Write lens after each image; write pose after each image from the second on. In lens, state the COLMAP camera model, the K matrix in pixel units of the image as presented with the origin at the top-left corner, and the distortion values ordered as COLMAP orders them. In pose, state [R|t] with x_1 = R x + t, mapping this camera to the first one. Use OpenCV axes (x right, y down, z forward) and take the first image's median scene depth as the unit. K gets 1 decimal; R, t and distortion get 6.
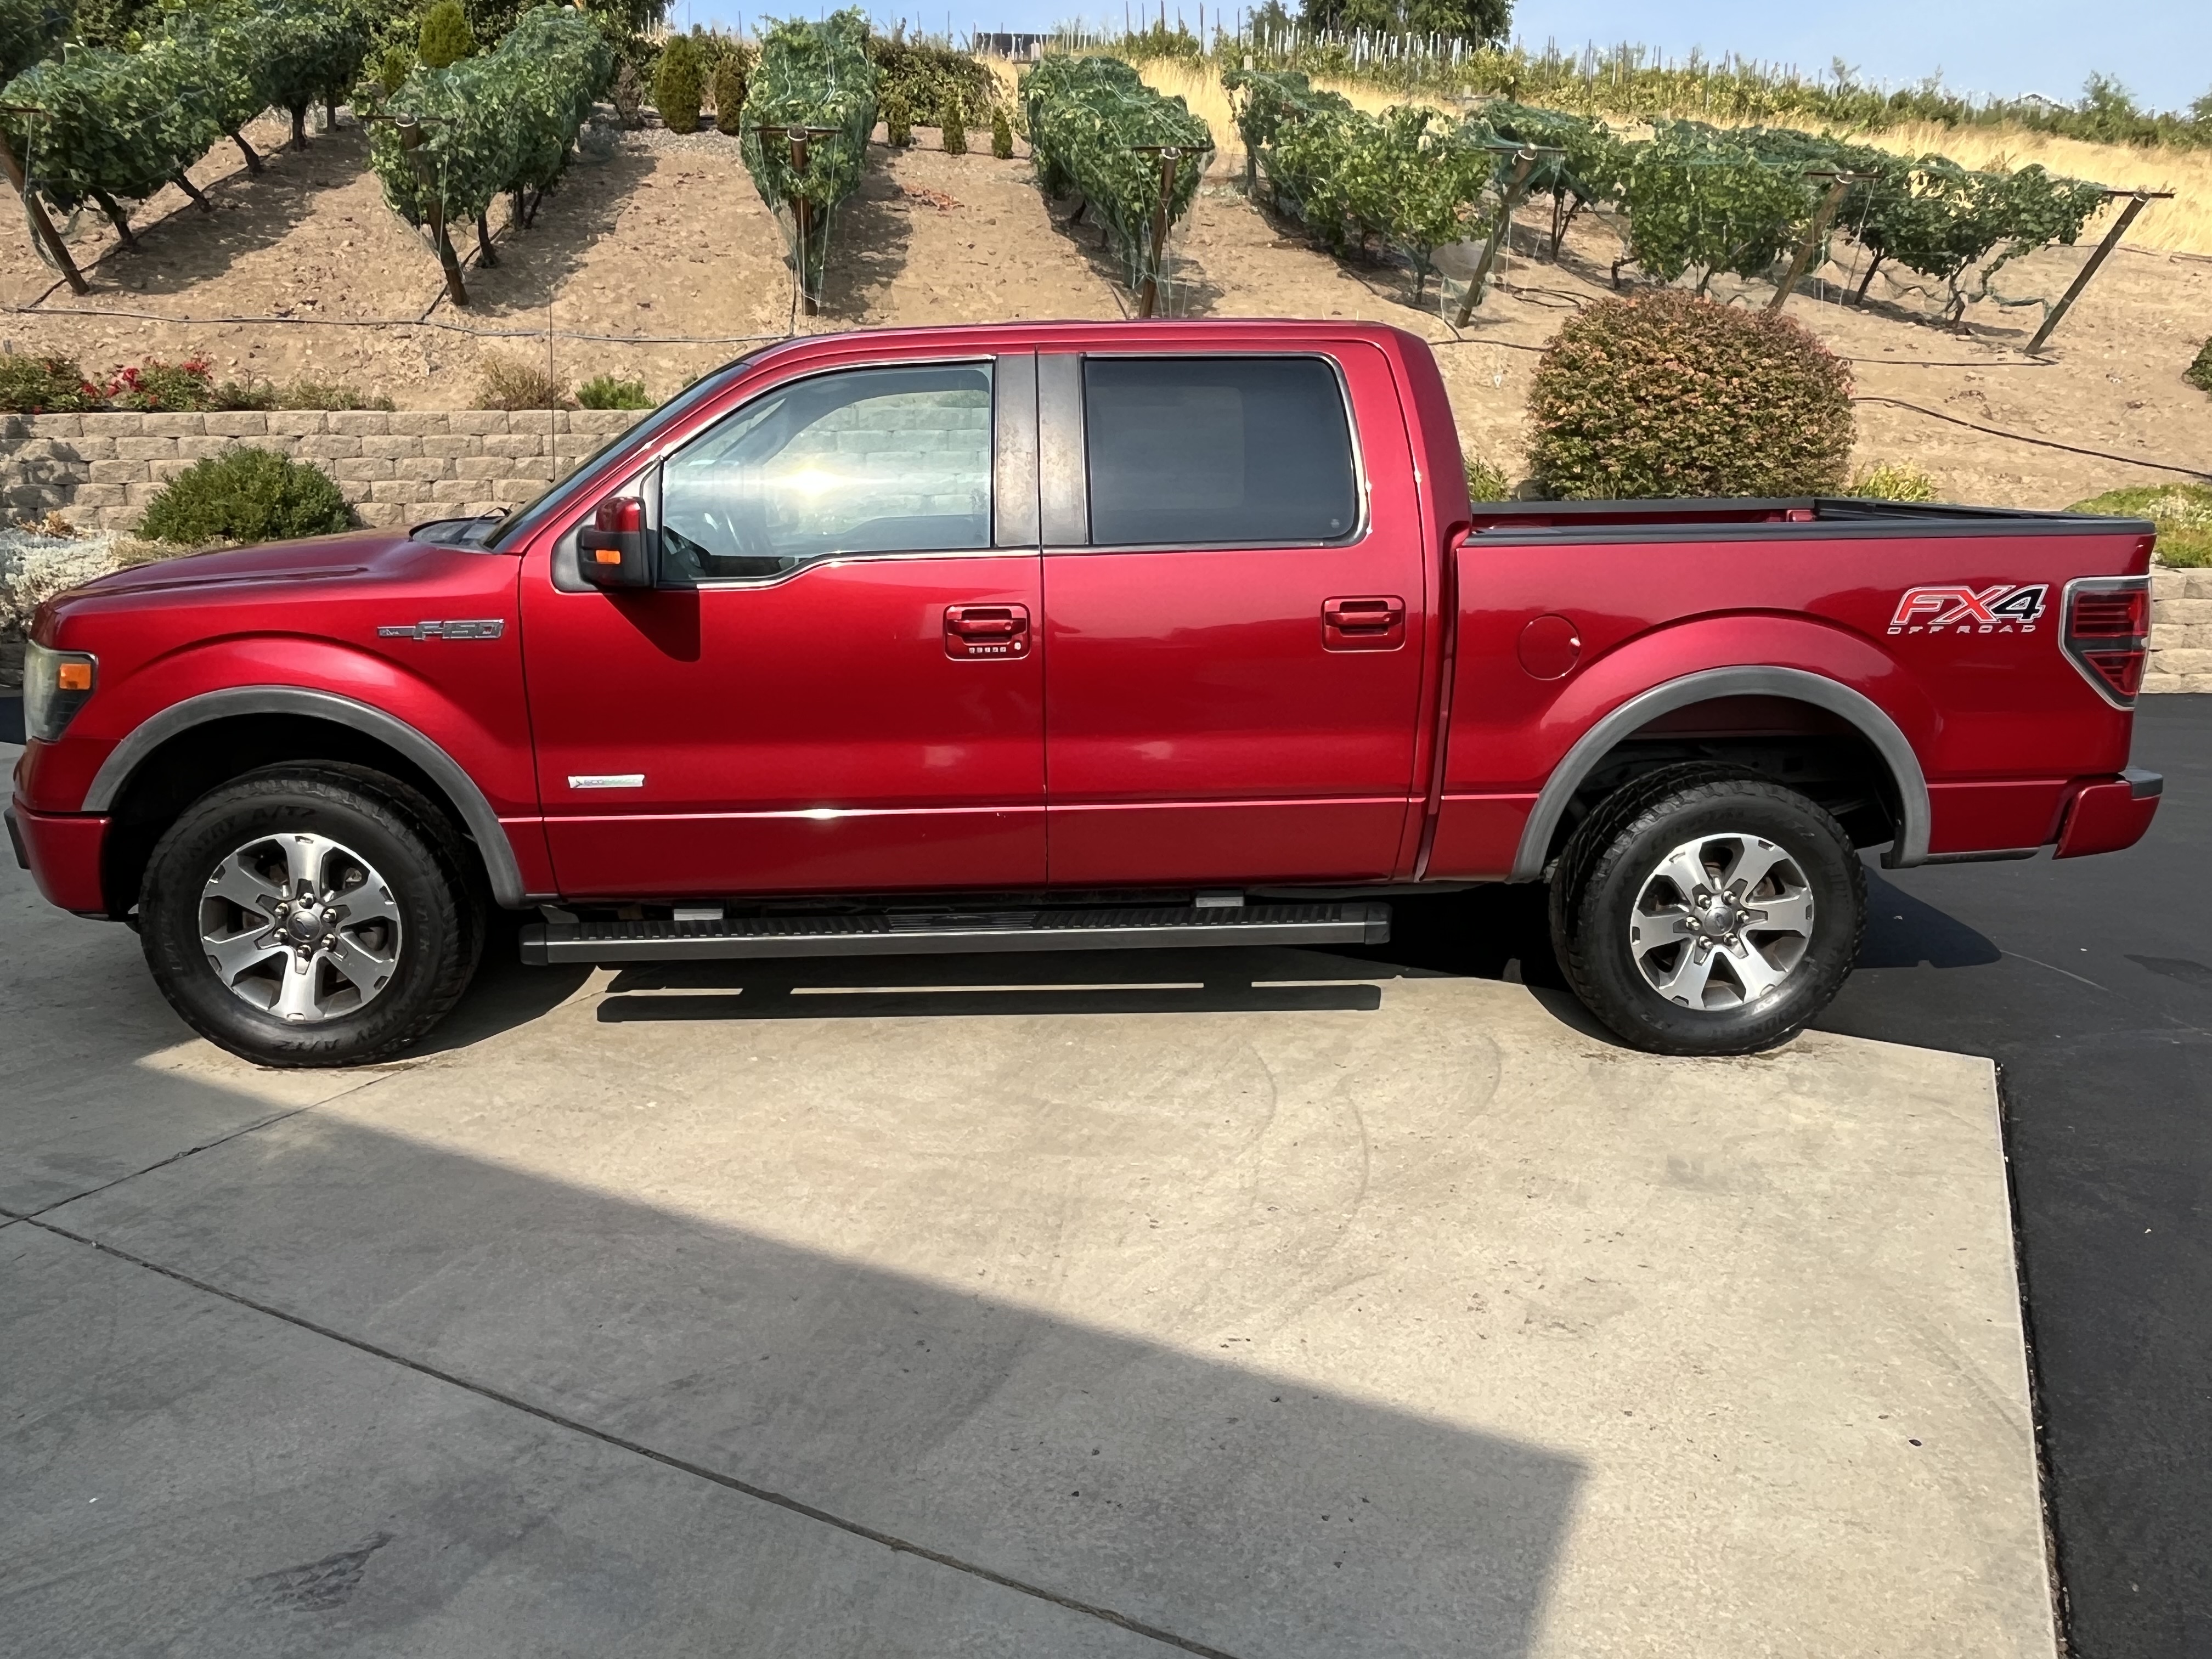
lens RADIAL K [[1575.7, 0, 1117.2], [0, 1575.7, 823.7], [0, 0, 1]] dist [-0.021035, 0.013881]
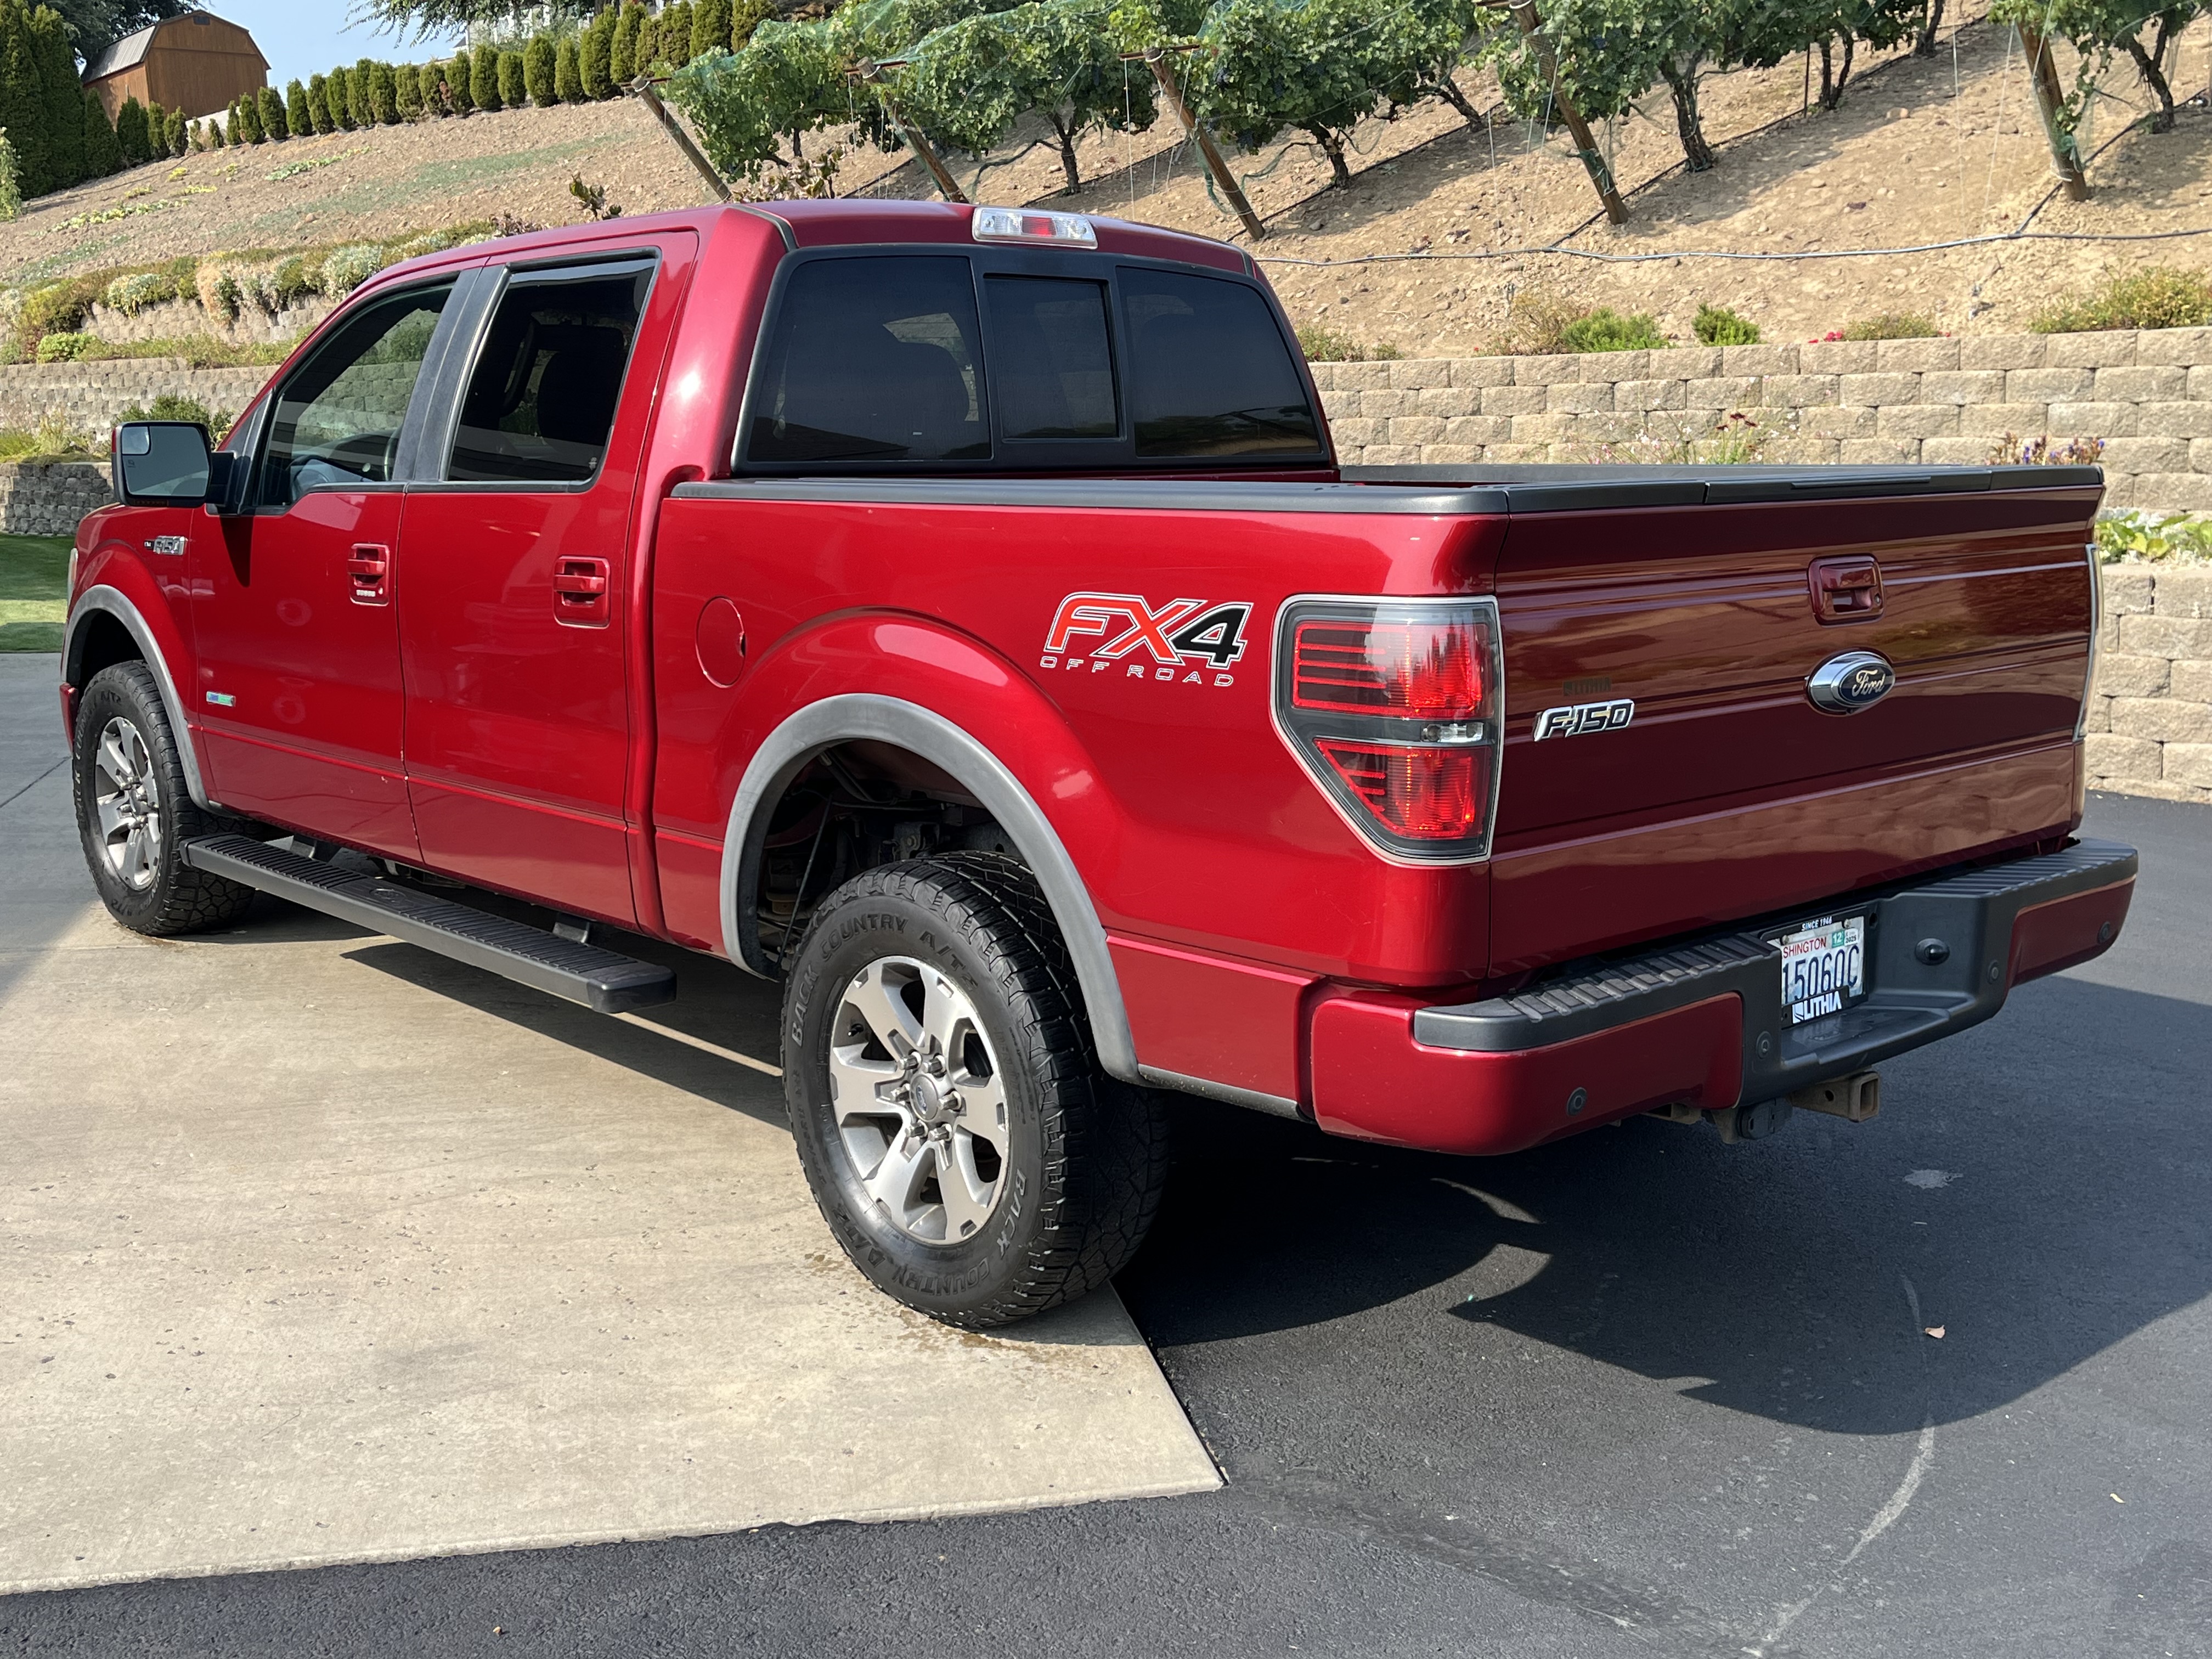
lens RADIAL K [[2211.4, 0, 1097.2], [0, 2211.4, 839.3], [0, 0, 1]] dist [0.043509, 0.000000]
pose [[0.643010, 0.144560, -0.752091, 1.134140], [-0.181270, 0.982848, 0.033935, -0.088241], [0.744096, 0.114511, 0.658185, 0.466504]]
